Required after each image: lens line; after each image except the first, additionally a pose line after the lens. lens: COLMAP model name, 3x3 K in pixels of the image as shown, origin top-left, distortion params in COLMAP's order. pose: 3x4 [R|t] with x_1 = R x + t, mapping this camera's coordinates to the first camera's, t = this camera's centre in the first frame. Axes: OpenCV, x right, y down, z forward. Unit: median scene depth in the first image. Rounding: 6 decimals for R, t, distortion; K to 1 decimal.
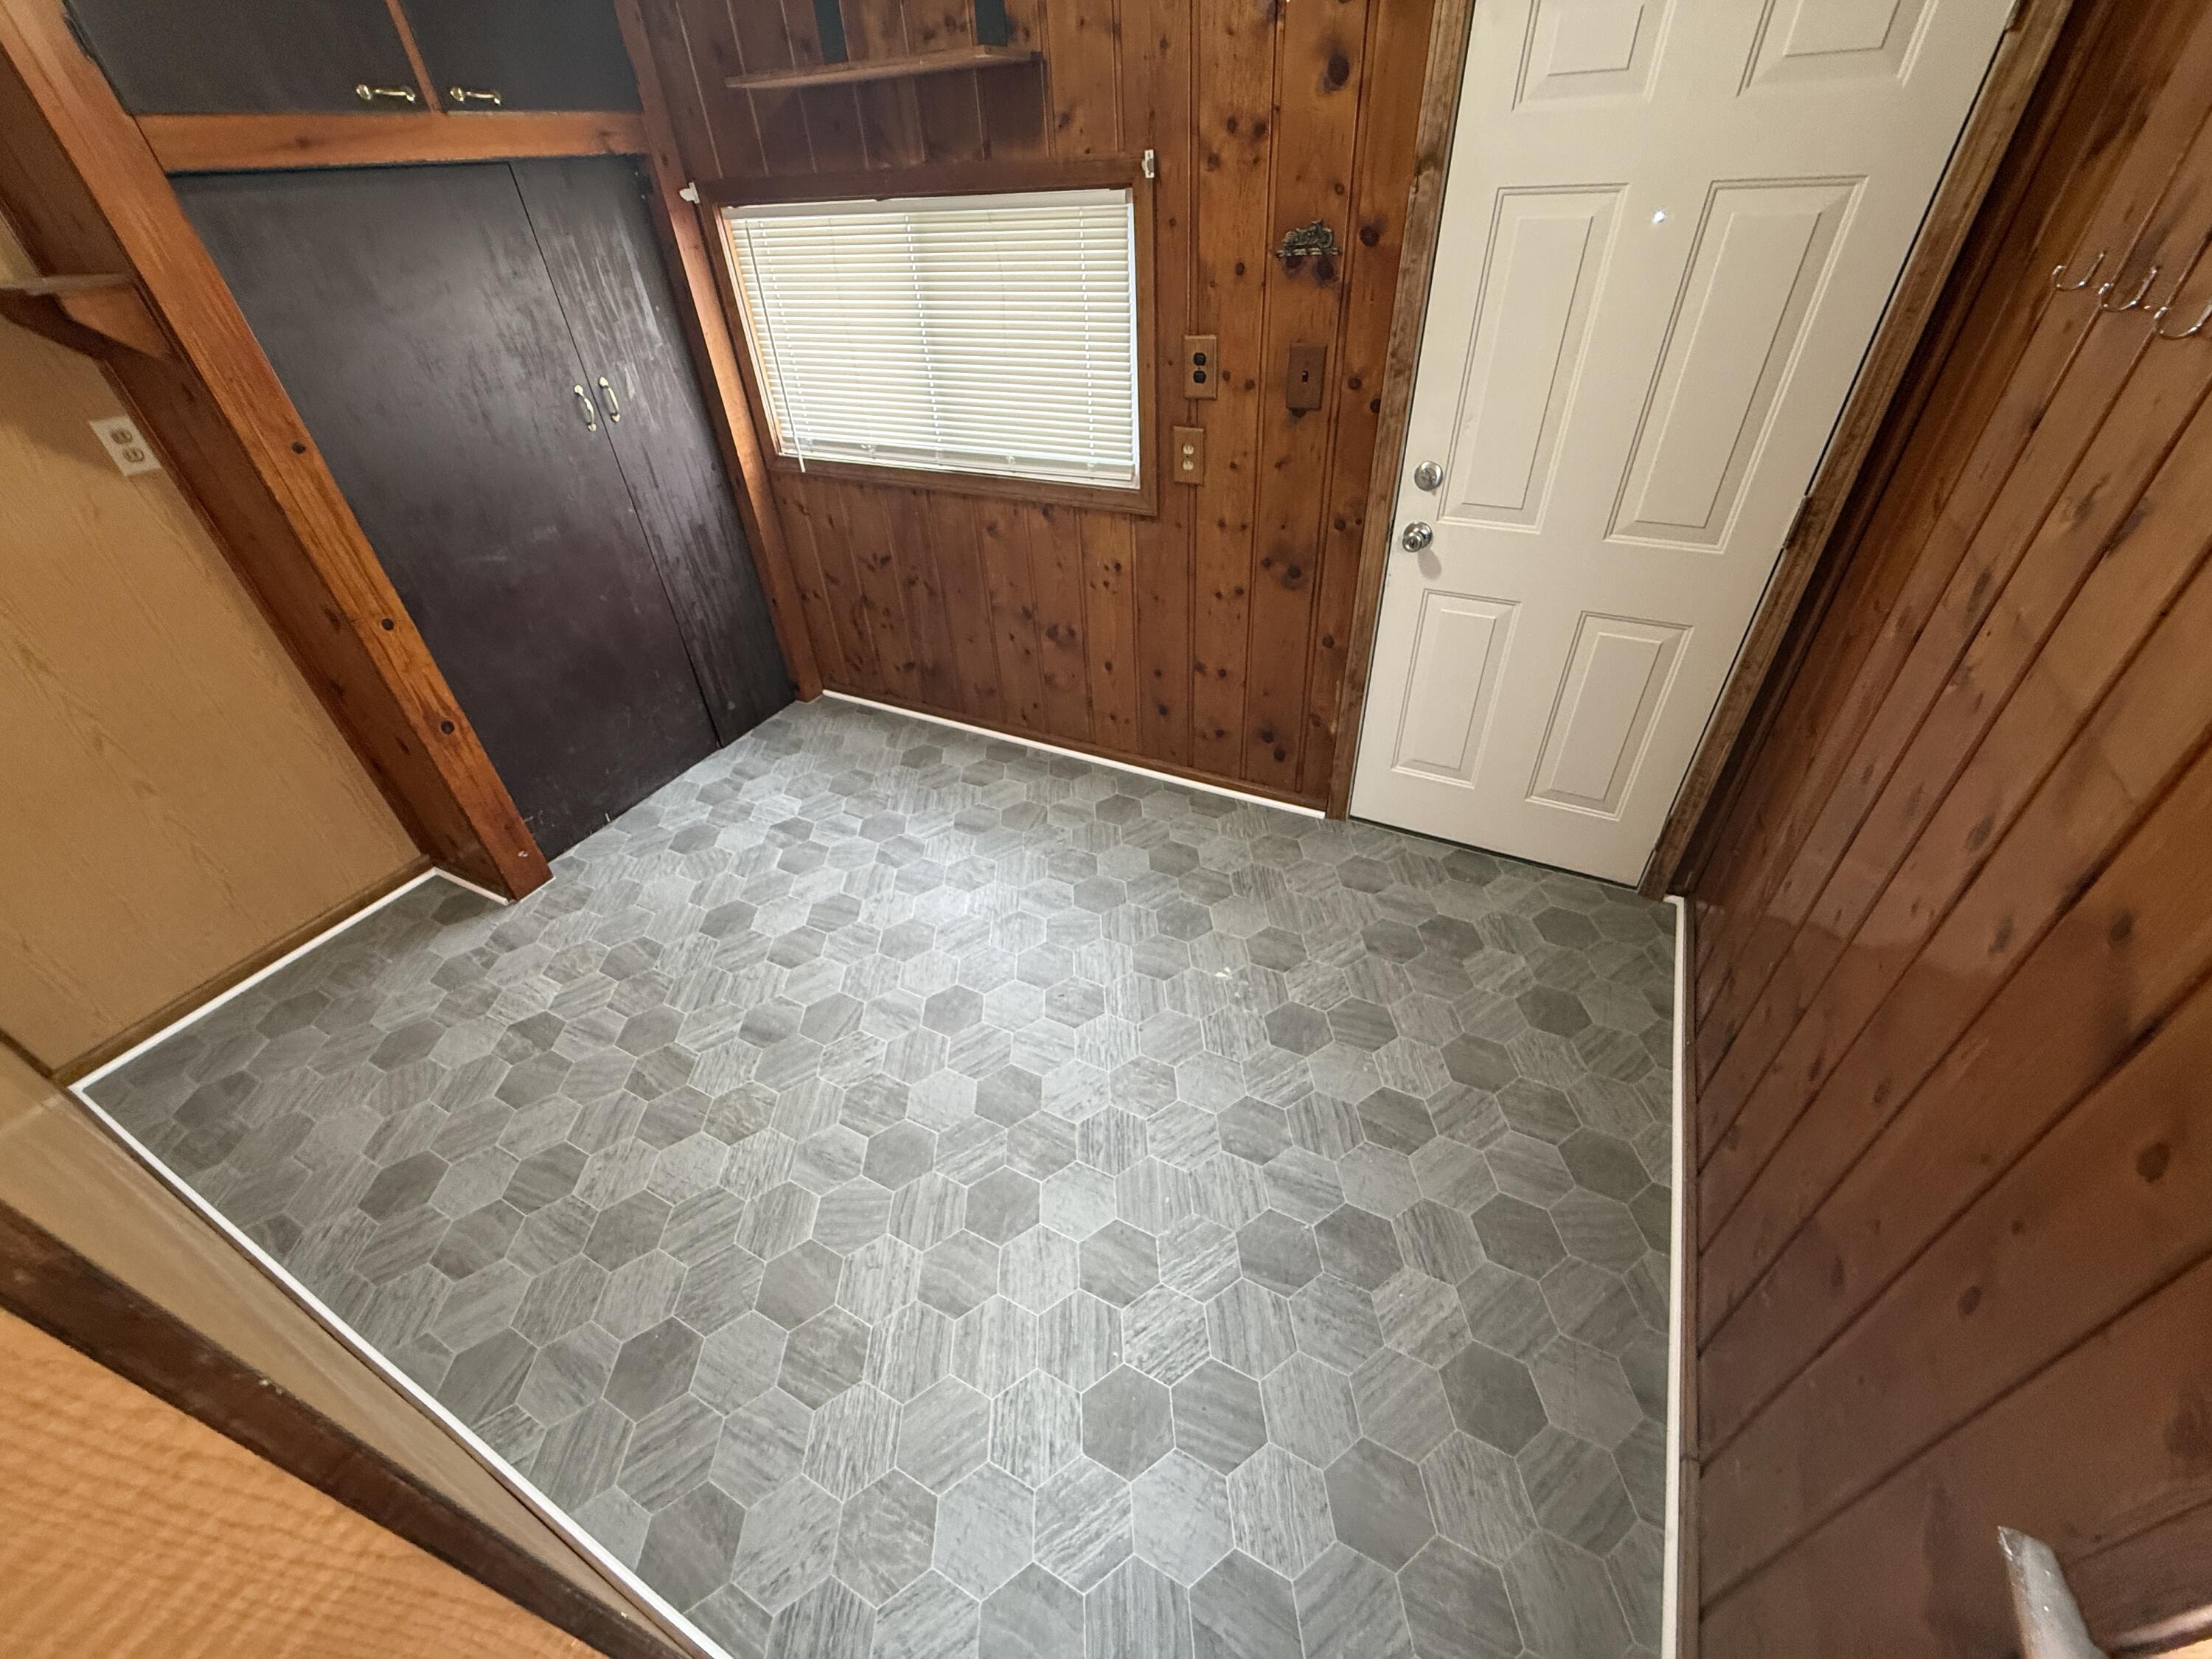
lens RADIAL K [[892.3, 0, 1125.9], [0, 892.3, 788.3], [0, 0, 1]] dist [0.004099, -0.000027]
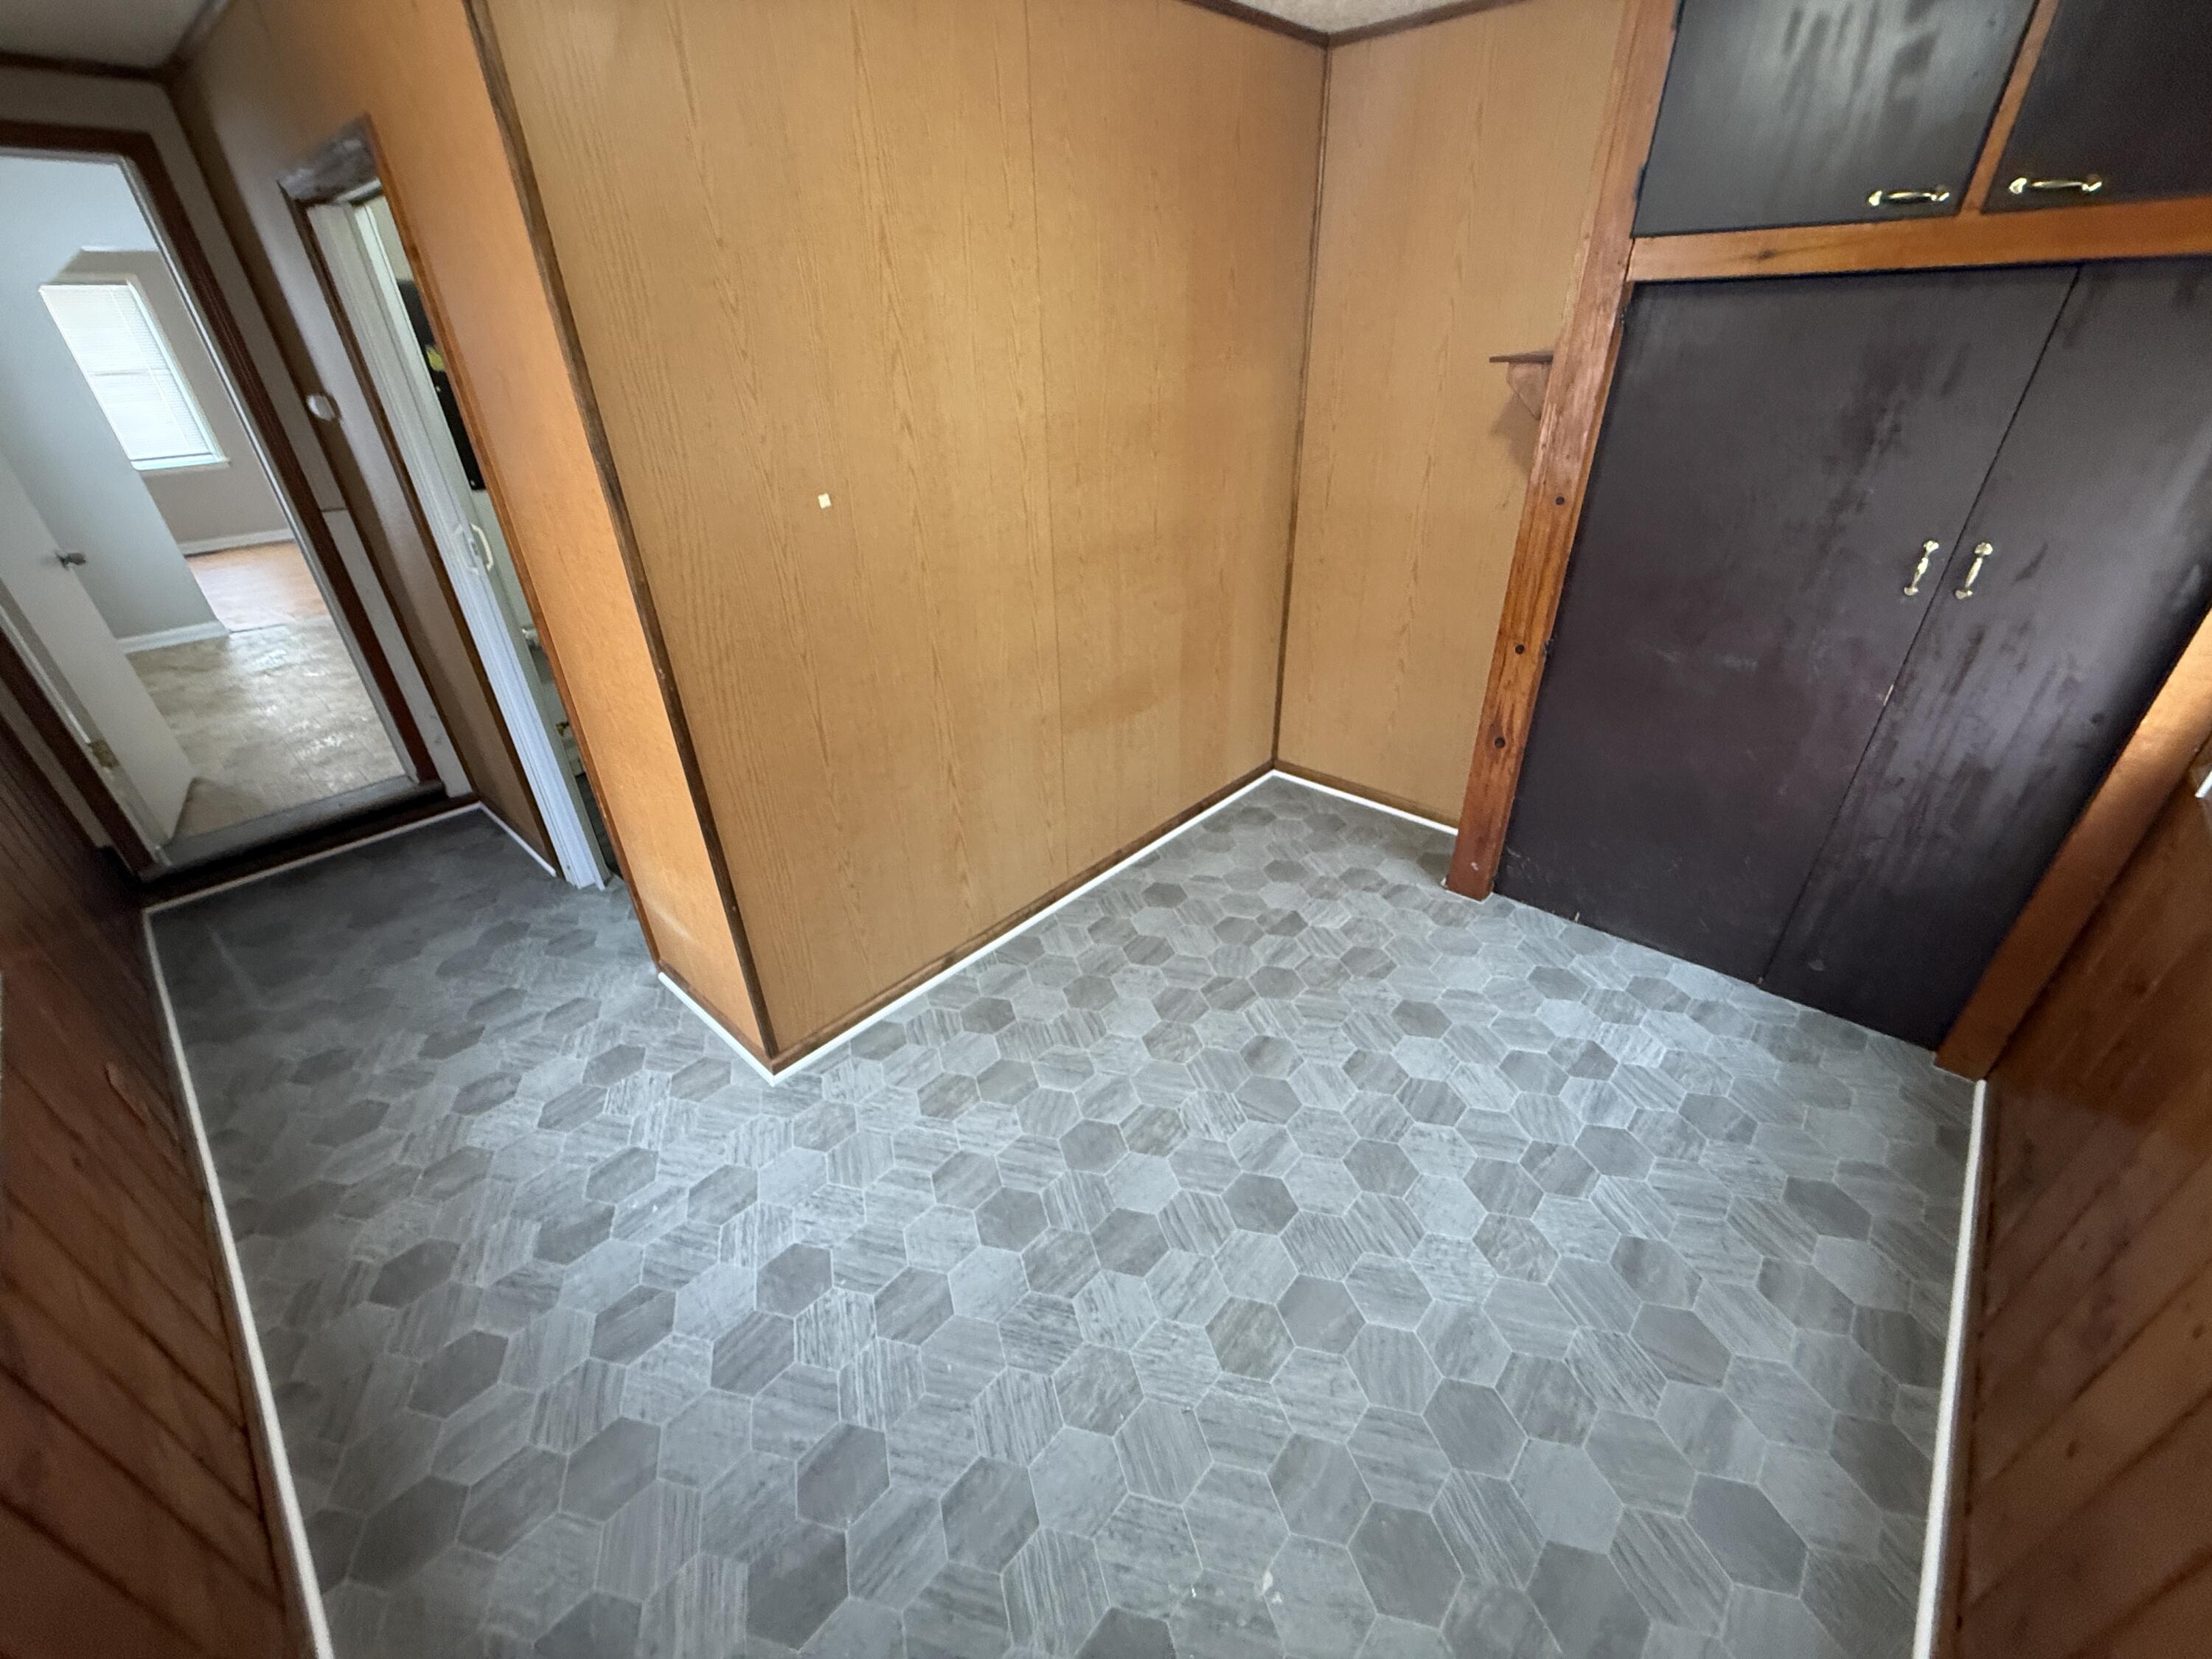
lens RADIAL K [[876.5, 0, 1099.4], [0, 876.5, 826.8], [0, 0, 1]] dist [-0.002280, -0.000195]
pose [[-0.264910, 0.534678, -0.802460, 0.335641], [-0.526752, 0.616811, 0.584873, -0.392686], [0.807685, 0.577636, 0.118243, 0.526133]]
